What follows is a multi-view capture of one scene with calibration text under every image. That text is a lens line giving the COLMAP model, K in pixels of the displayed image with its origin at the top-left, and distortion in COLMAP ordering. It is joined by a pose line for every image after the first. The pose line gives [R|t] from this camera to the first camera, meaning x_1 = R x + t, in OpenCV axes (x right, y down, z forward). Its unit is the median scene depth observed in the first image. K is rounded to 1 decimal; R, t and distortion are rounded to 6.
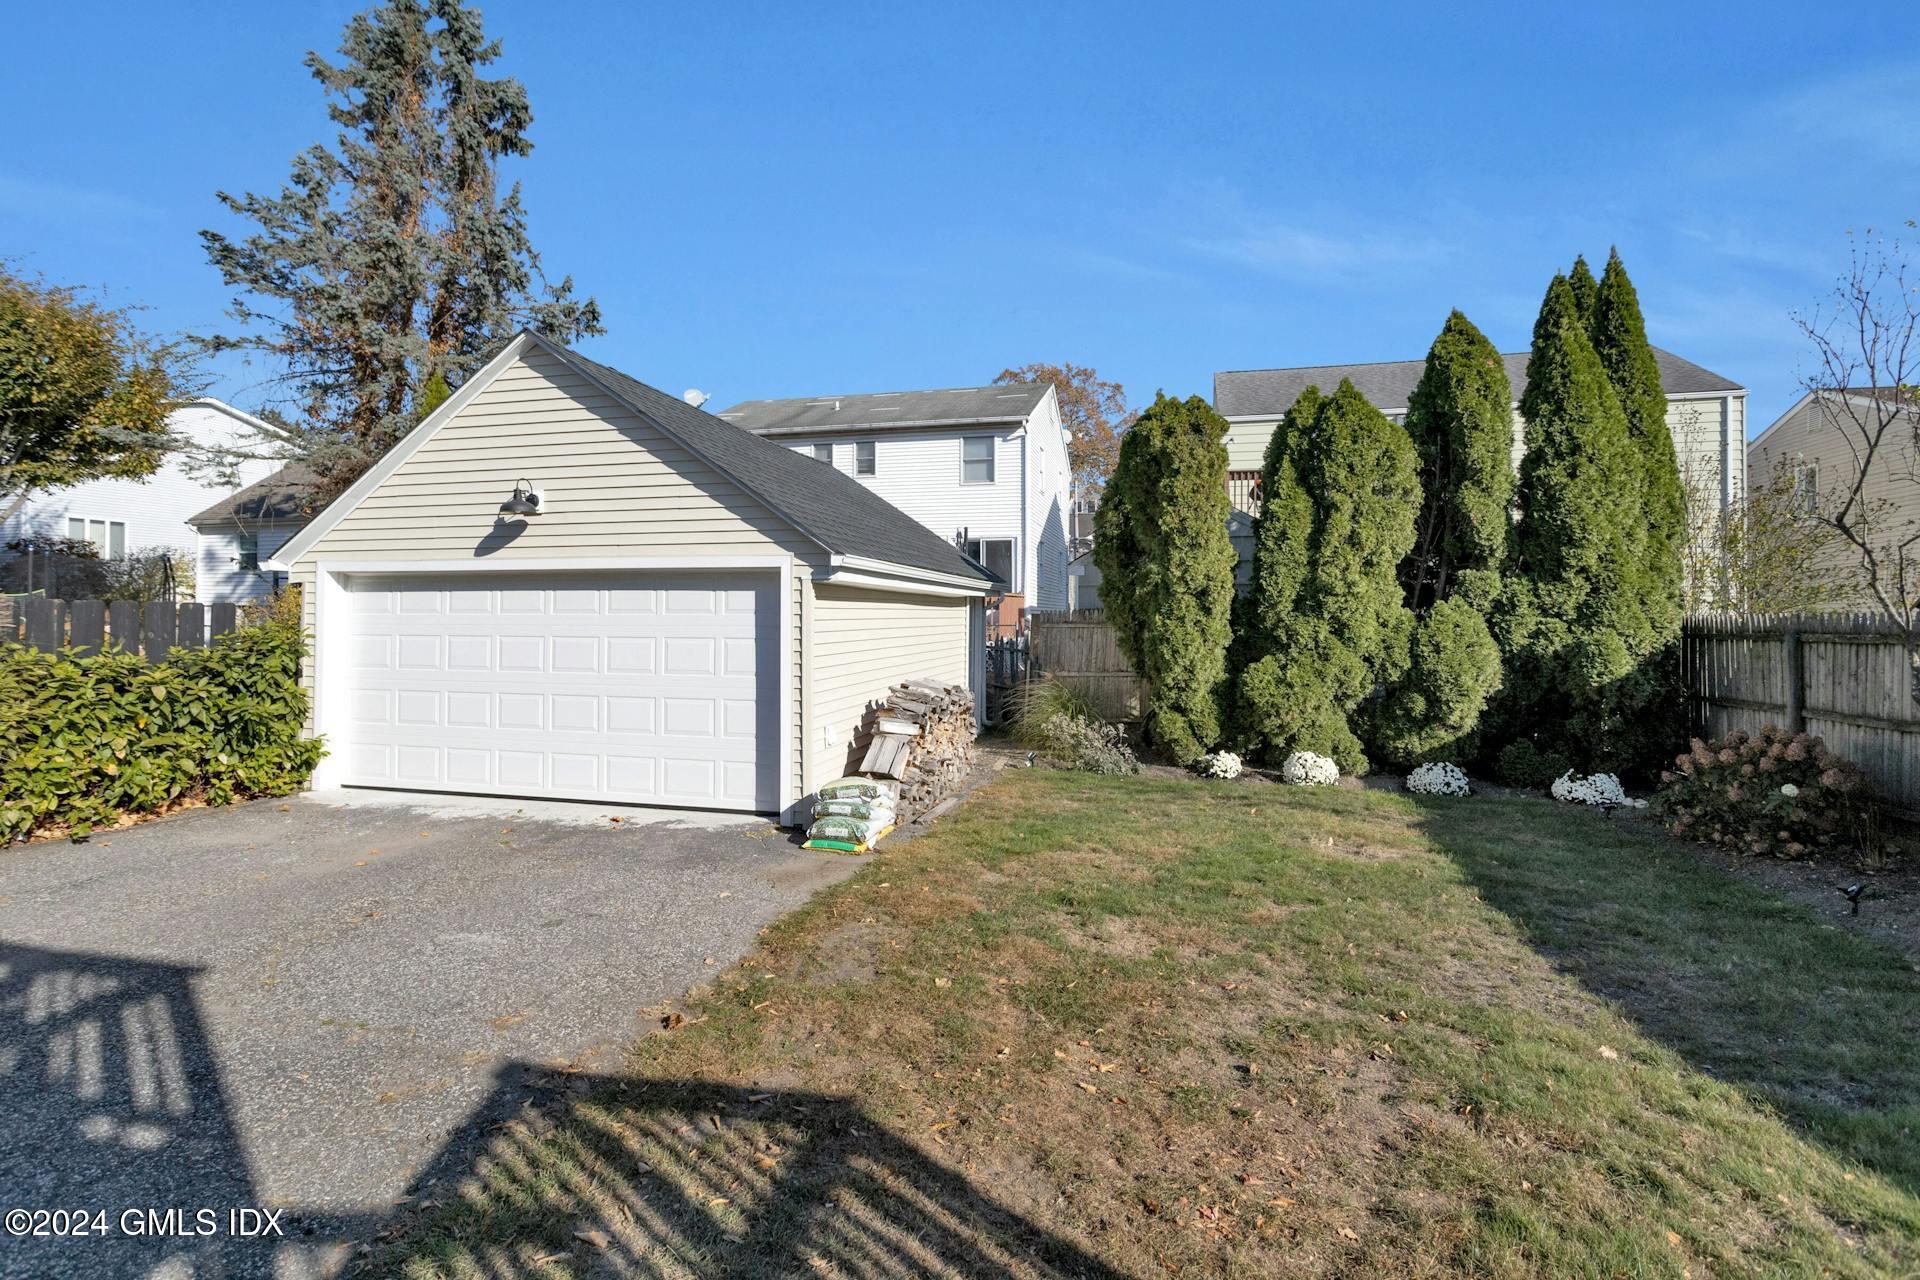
lens RADIAL K [[927.5, 0, 935.0], [0, 927.5, 611.8], [0, 0, 1]] dist [0.001452, 0.000399]
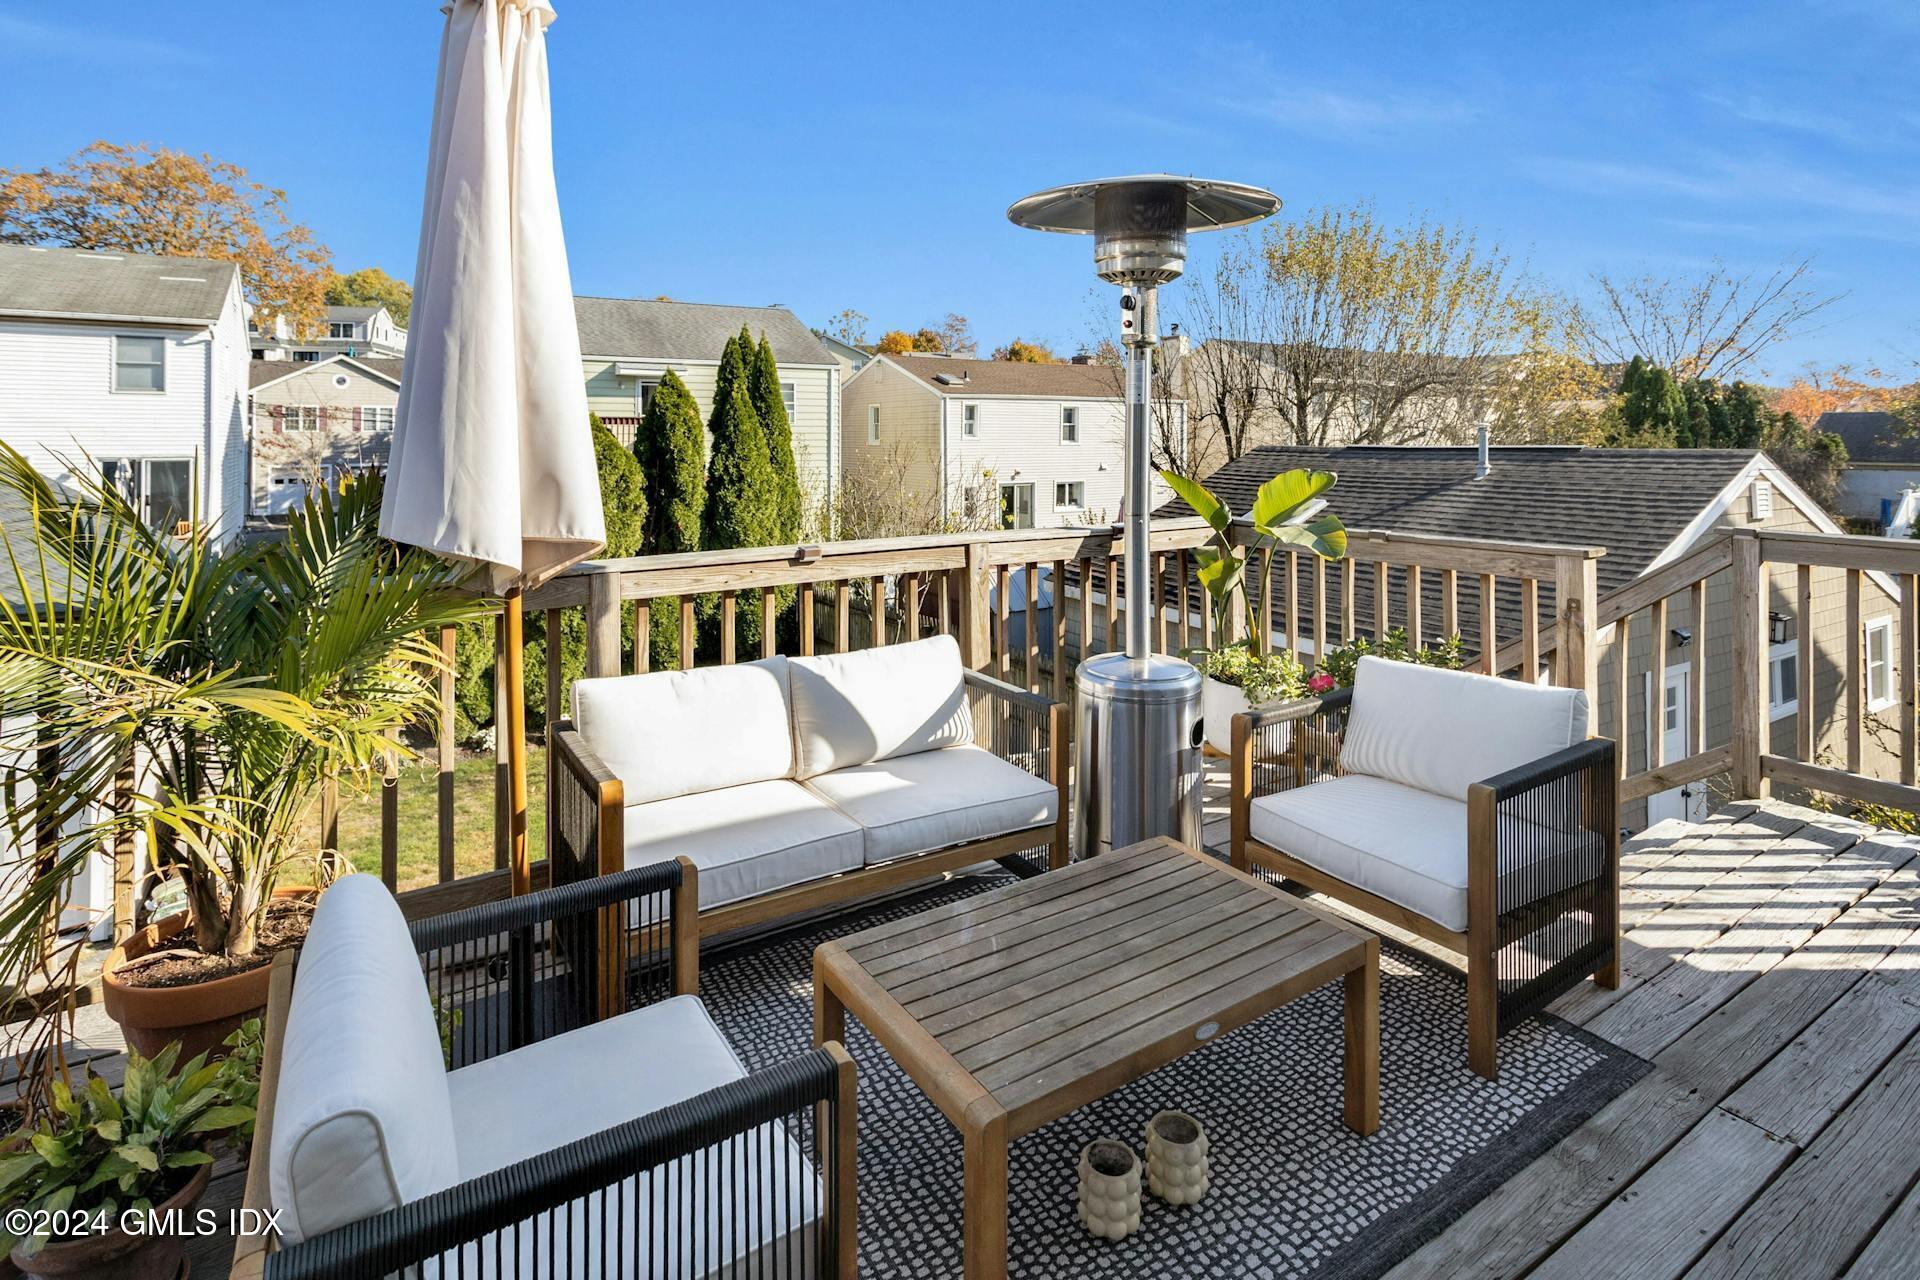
lens RADIAL K [[974.1, 0, 958.0], [0, 974.1, 427.7], [0, 0, 1]] dist [0.004567, 0.000366]
pose [[0.680666, 0.010793, 0.732514, -0.219542], [-0.006693, 0.999941, -0.008515, -0.238184], [-0.732563, 0.000893, 0.680699, -0.319250]]
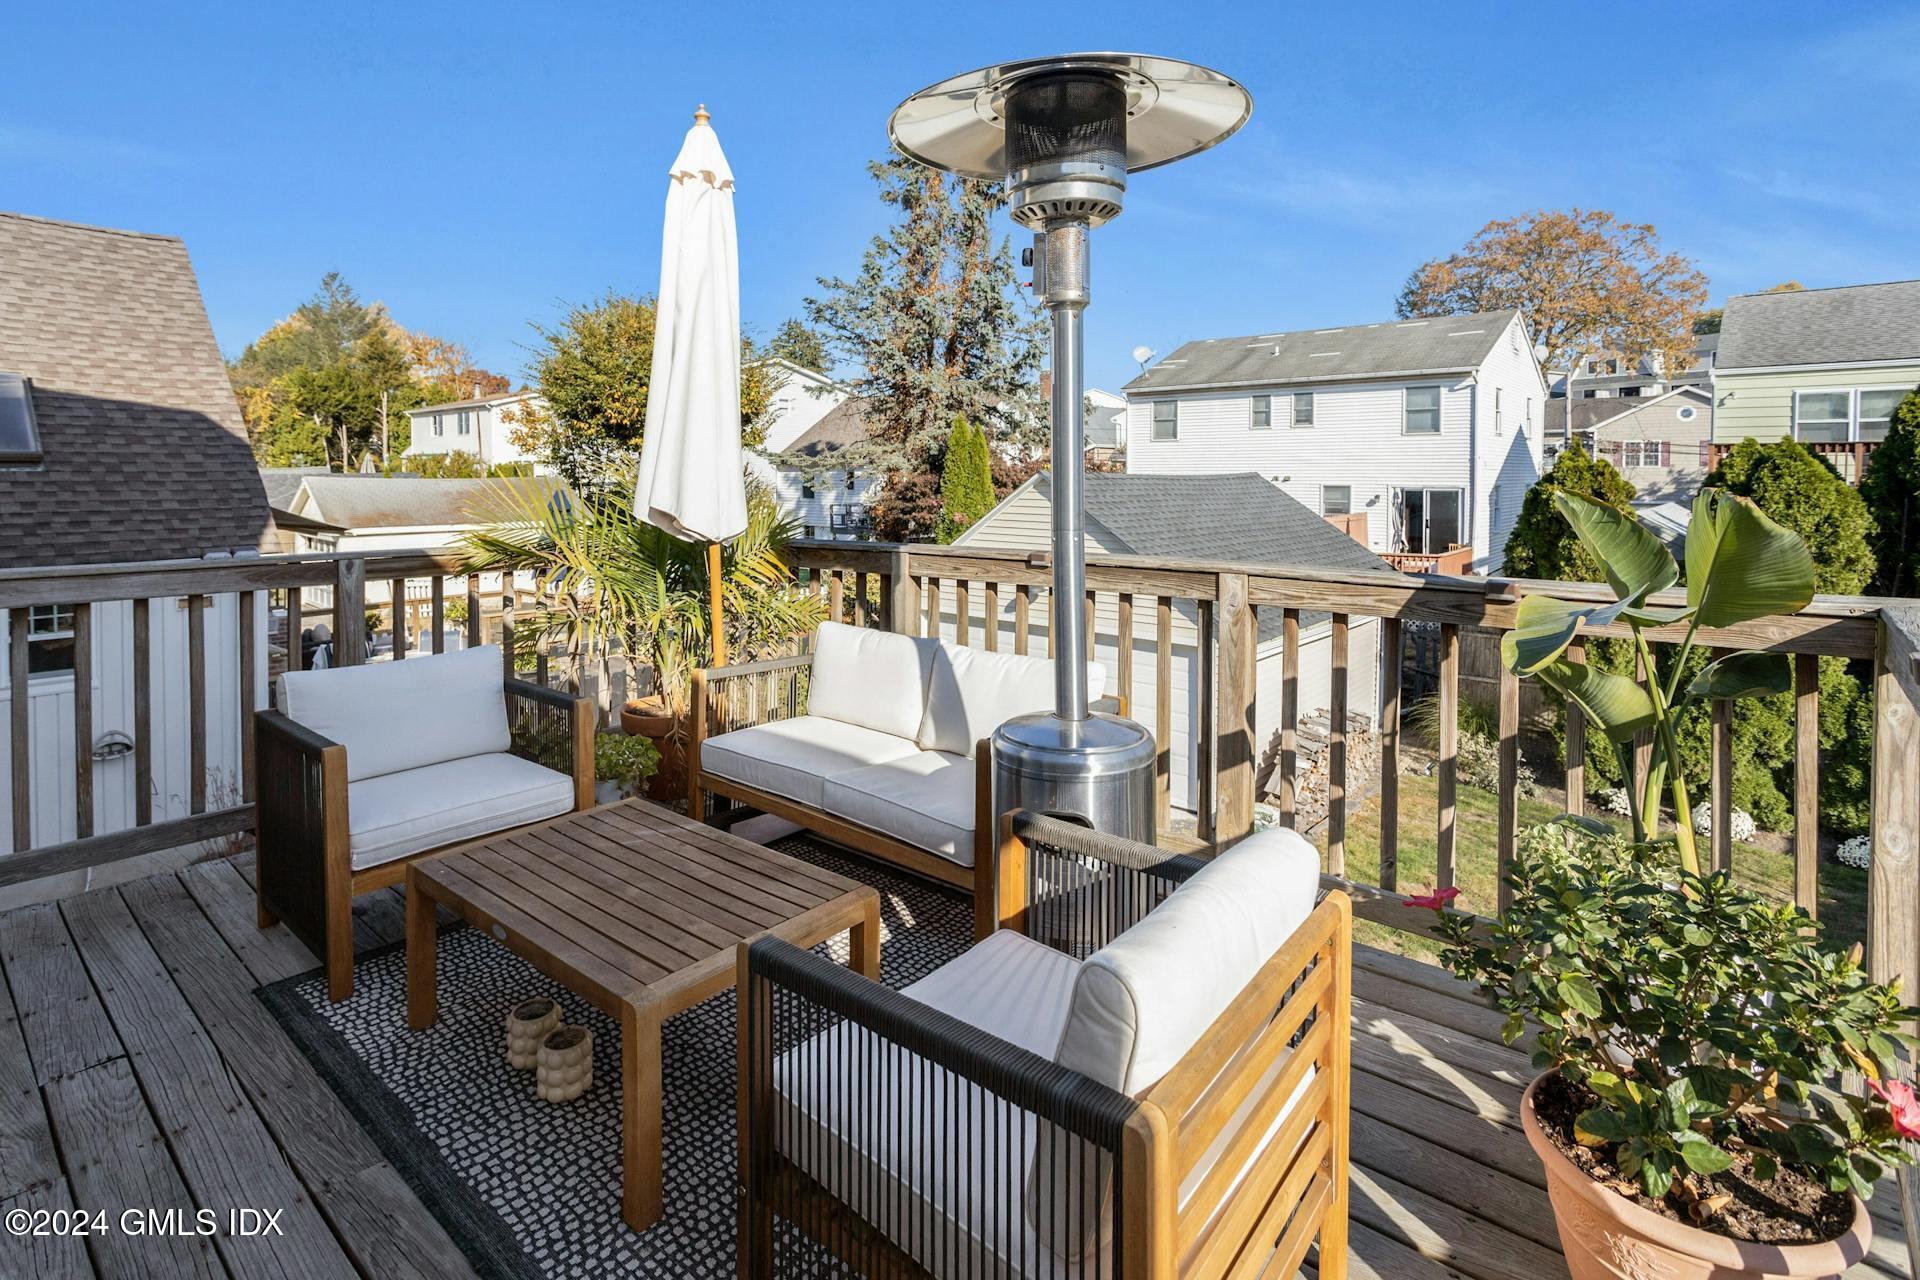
lens RADIAL K [[953.4, 0, 936.1], [0, 953.4, 489.1], [0, 0, 1]] dist [0.002091, 0.000146]
pose [[0.895717, 0.011033, -0.444488, 0.081118], [-0.001363, 0.999756, 0.022068, -0.229559], [0.444623, -0.019160, 0.895513, -0.364472]]
